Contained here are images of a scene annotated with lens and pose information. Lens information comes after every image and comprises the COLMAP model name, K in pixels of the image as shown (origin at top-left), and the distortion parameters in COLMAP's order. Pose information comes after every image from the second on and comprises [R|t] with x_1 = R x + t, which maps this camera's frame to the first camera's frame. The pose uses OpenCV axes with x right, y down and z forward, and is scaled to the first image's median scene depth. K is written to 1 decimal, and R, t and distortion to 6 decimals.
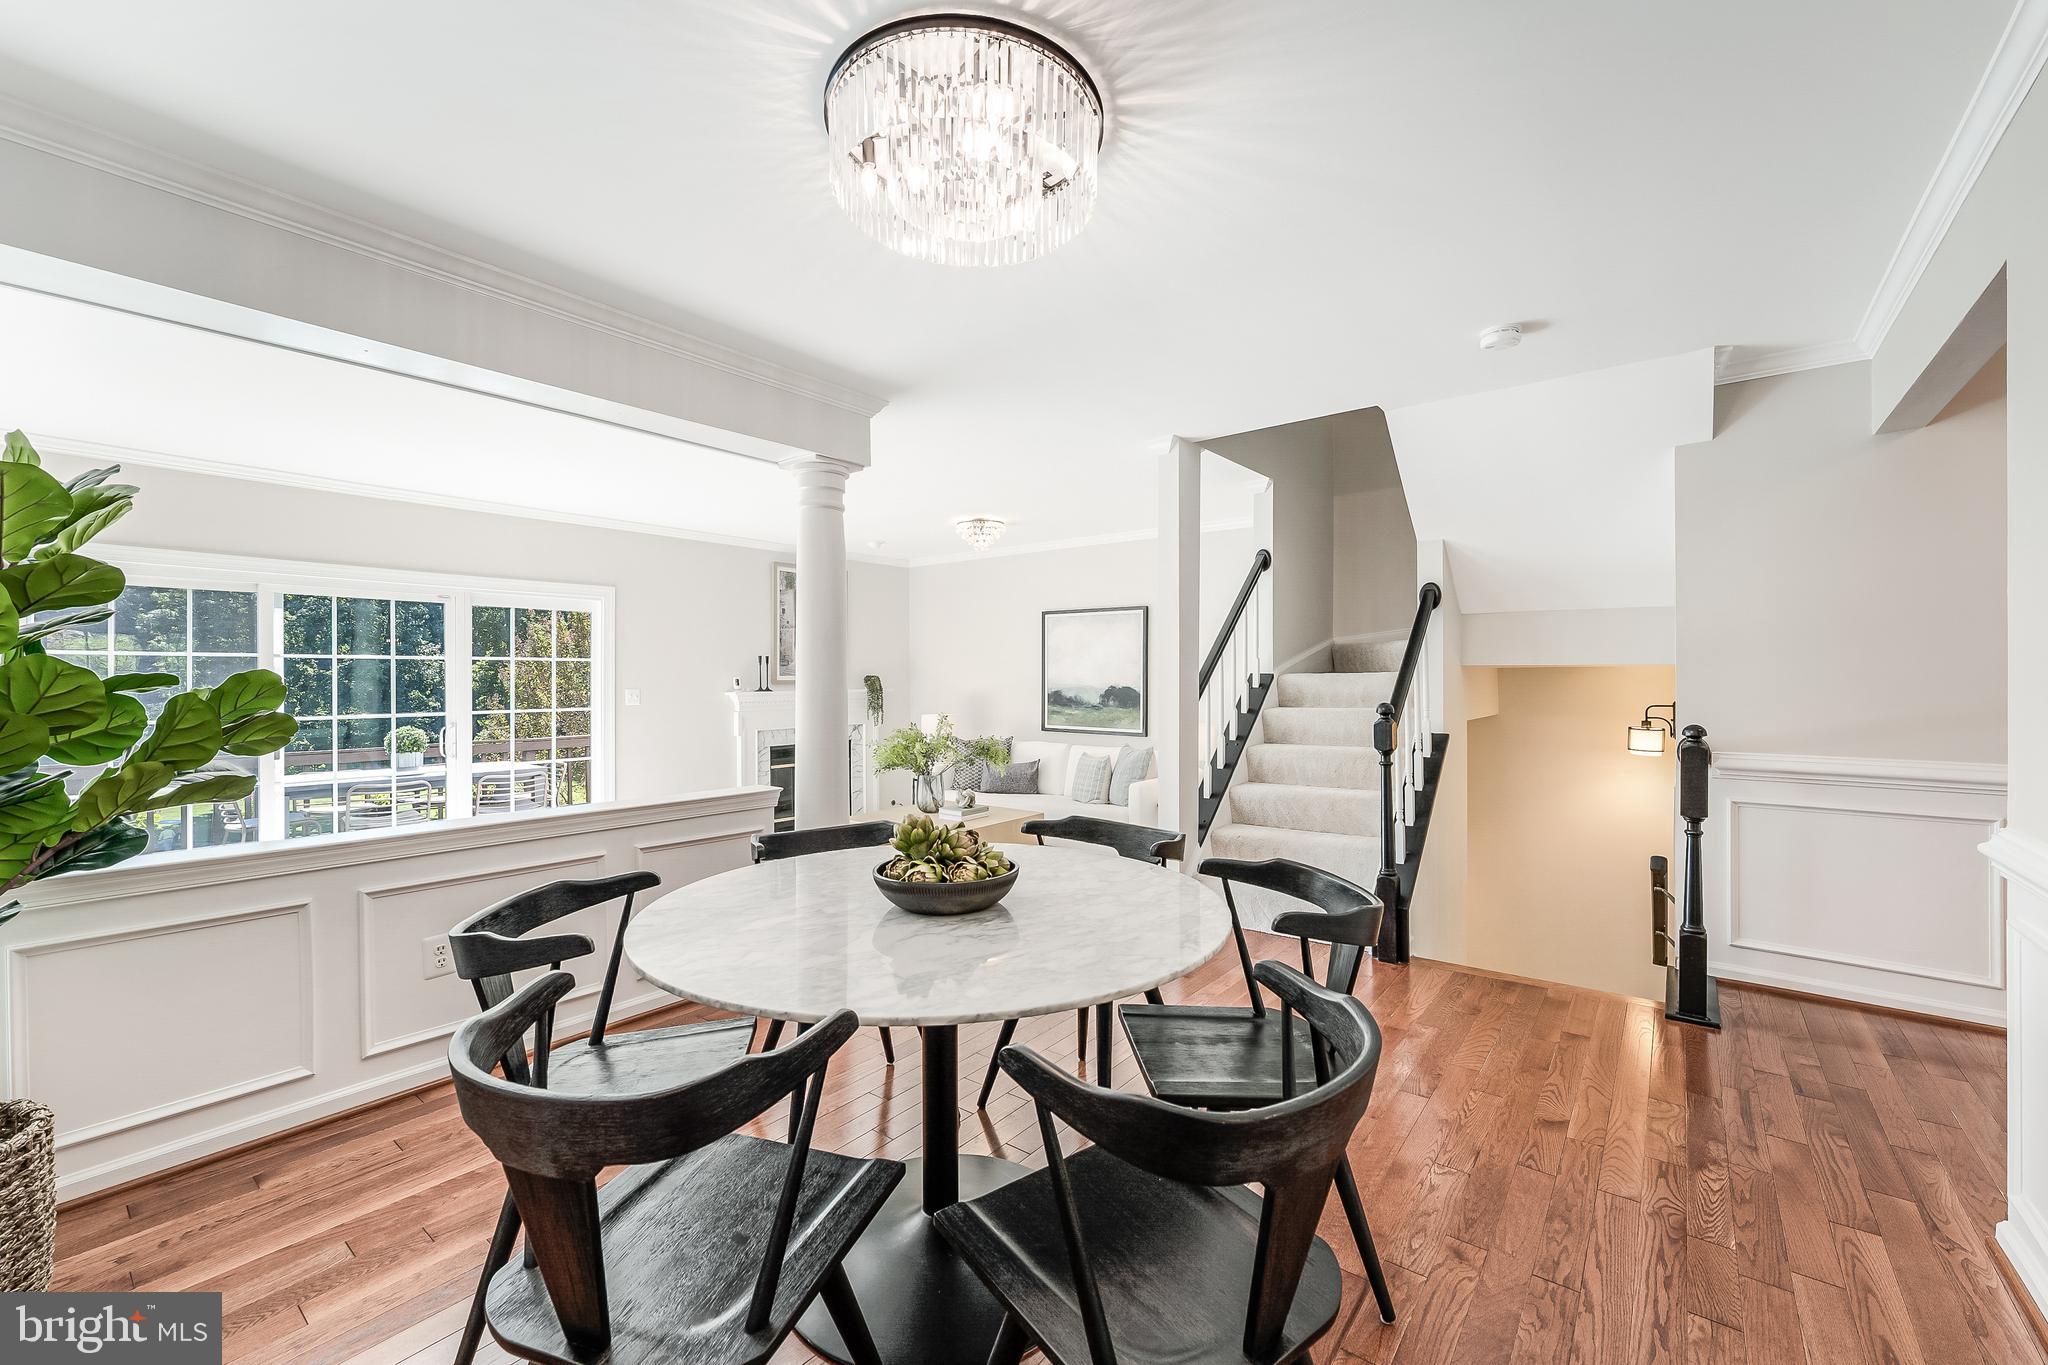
lens RADIAL K [[844.2, 0, 1024.6], [0, 844.2, 676.4], [0, 0, 1]] dist [0.004864, -0.001543]
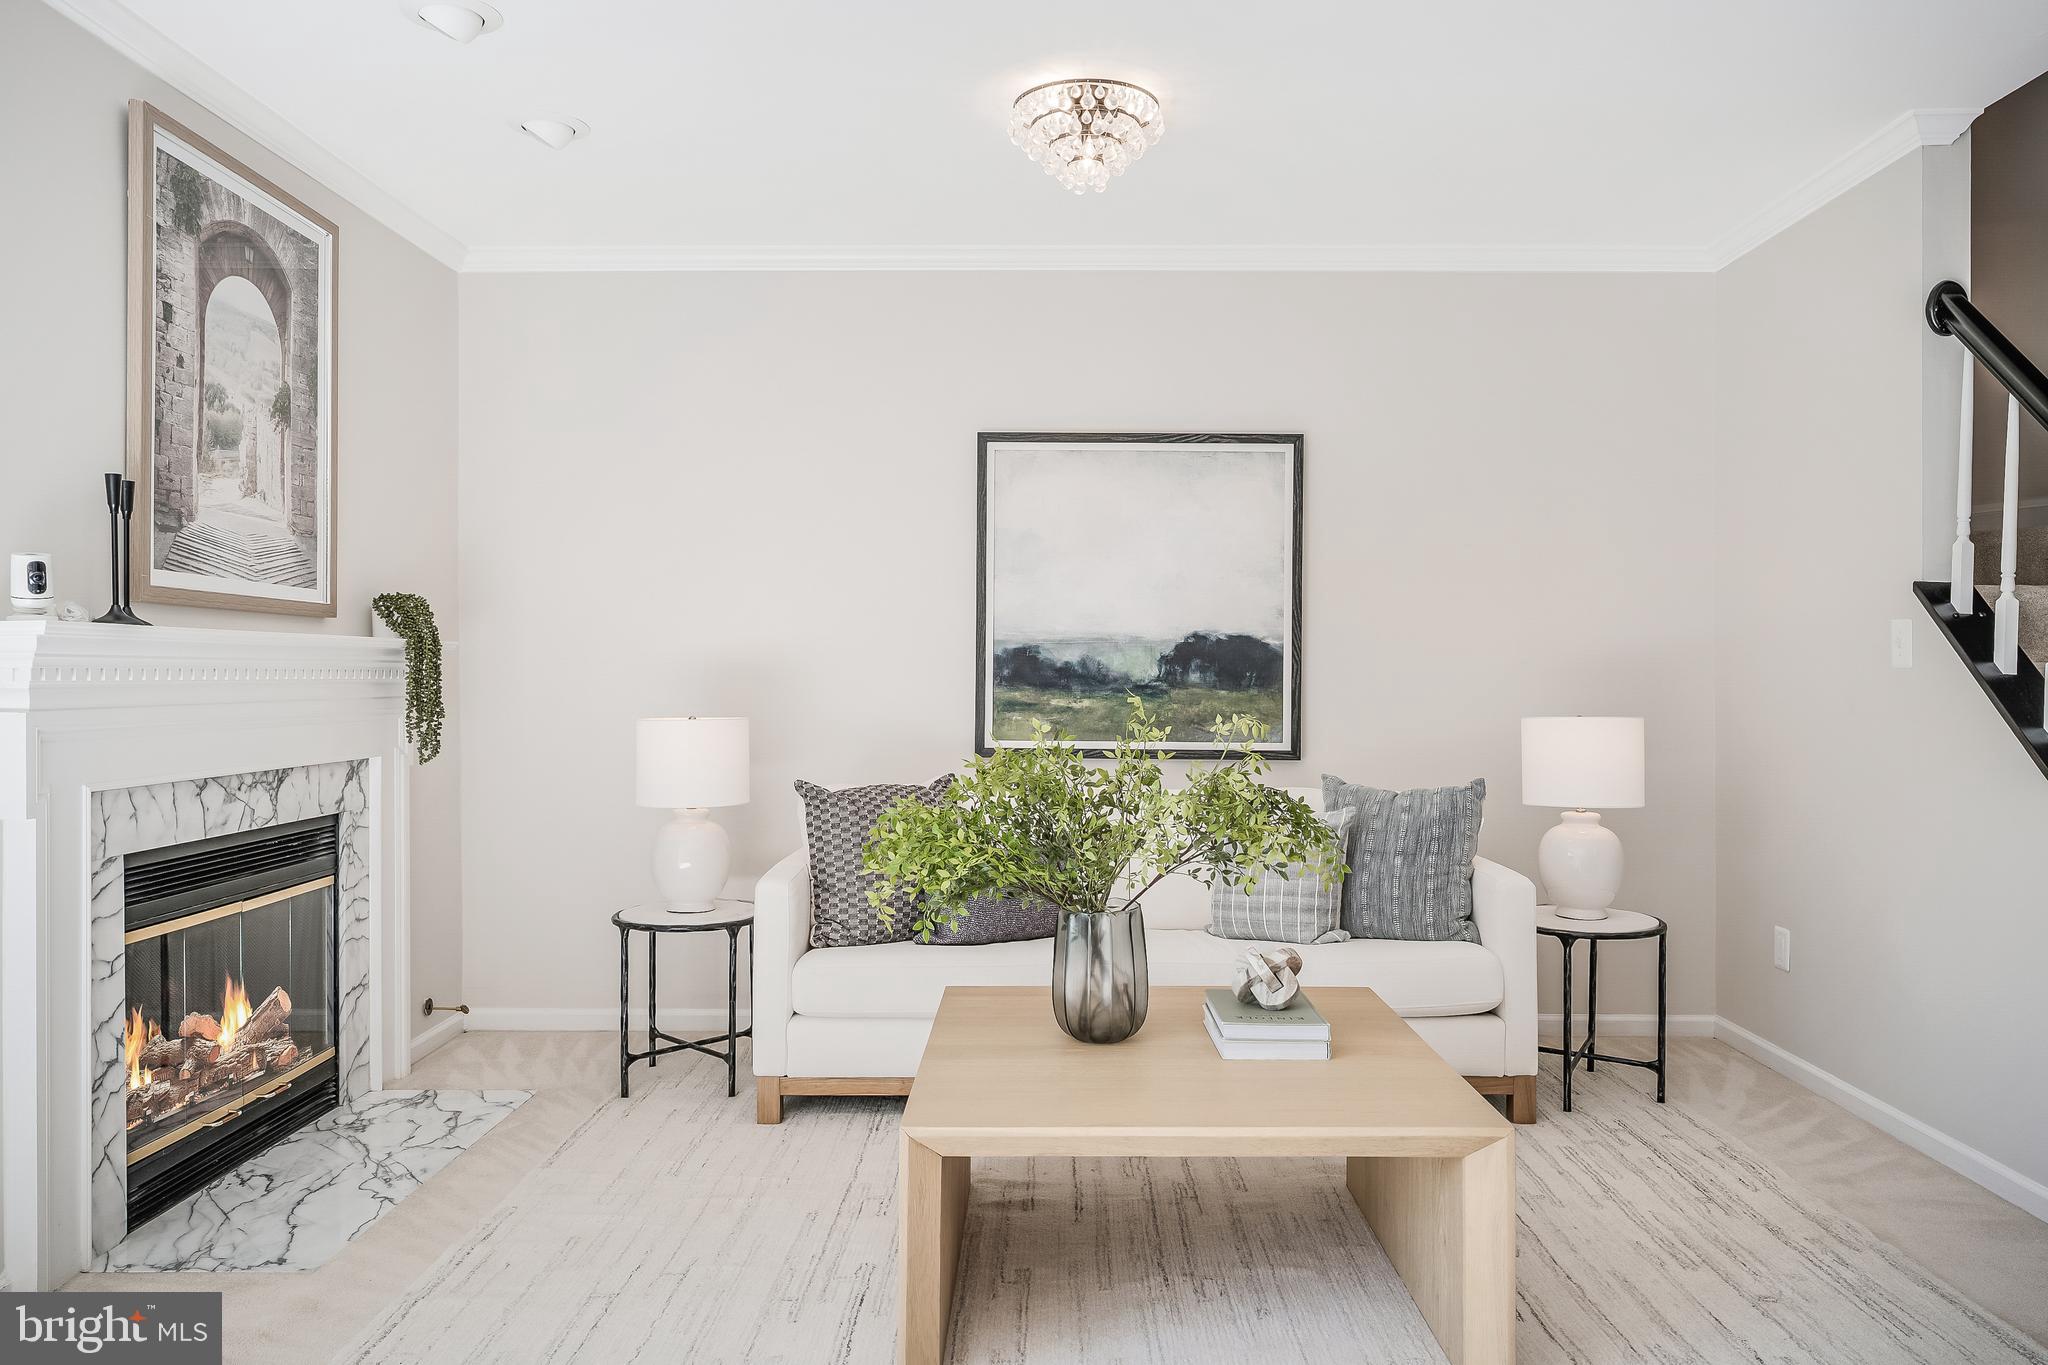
lens RADIAL K [[1375.7, 0, 1022.3], [0, 1375.7, 678.3], [0, 0, 1]] dist [0.007415, 0.000464]
pose [[0.791627, 0.002936, 0.610998, -0.341033], [0.000163, 0.999987, -0.005016, 0.034253], [-0.611005, 0.004070, 0.791616, 0.527295]]
